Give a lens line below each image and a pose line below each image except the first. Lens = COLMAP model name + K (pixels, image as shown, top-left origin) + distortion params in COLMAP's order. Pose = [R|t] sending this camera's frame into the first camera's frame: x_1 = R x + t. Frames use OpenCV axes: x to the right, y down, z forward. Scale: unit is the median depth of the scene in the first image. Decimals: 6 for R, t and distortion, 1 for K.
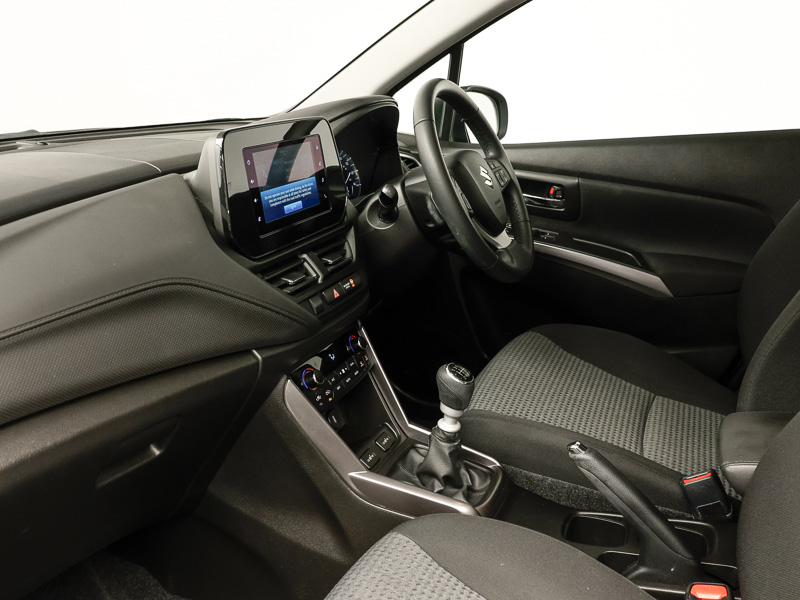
lens RADIAL K [[742.6, 0, 400.0], [0, 742.6, 300.0], [0, 0, 1]] dist [0.003963, 0.003699]
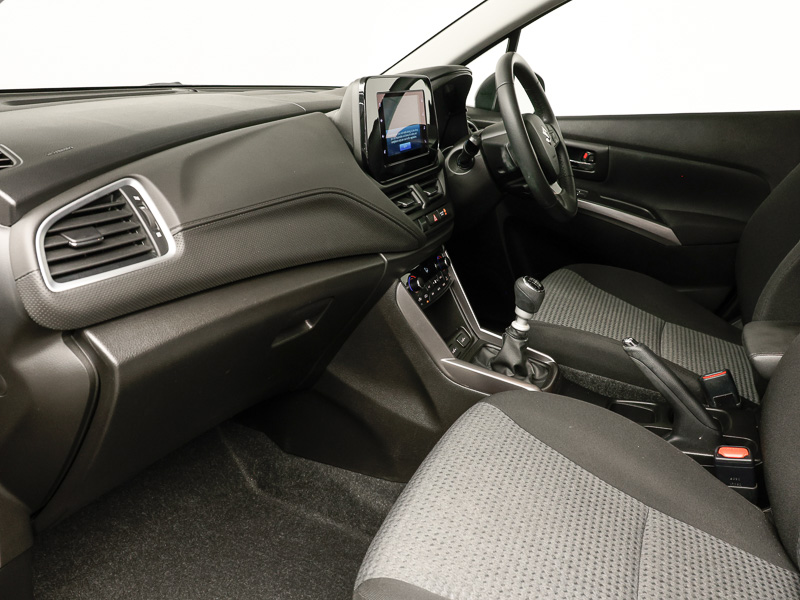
lens RADIAL K [[619.4, 0, 400.0], [0, 619.4, 300.0], [0, 0, 1]] dist [0.003803, -0.007063]
pose [[0.999043, 0.043733, -0.000400, -0.138479], [-0.043652, 0.997684, 0.052165, 0.077064], [0.002681, -0.052098, 0.998638, -0.051200]]
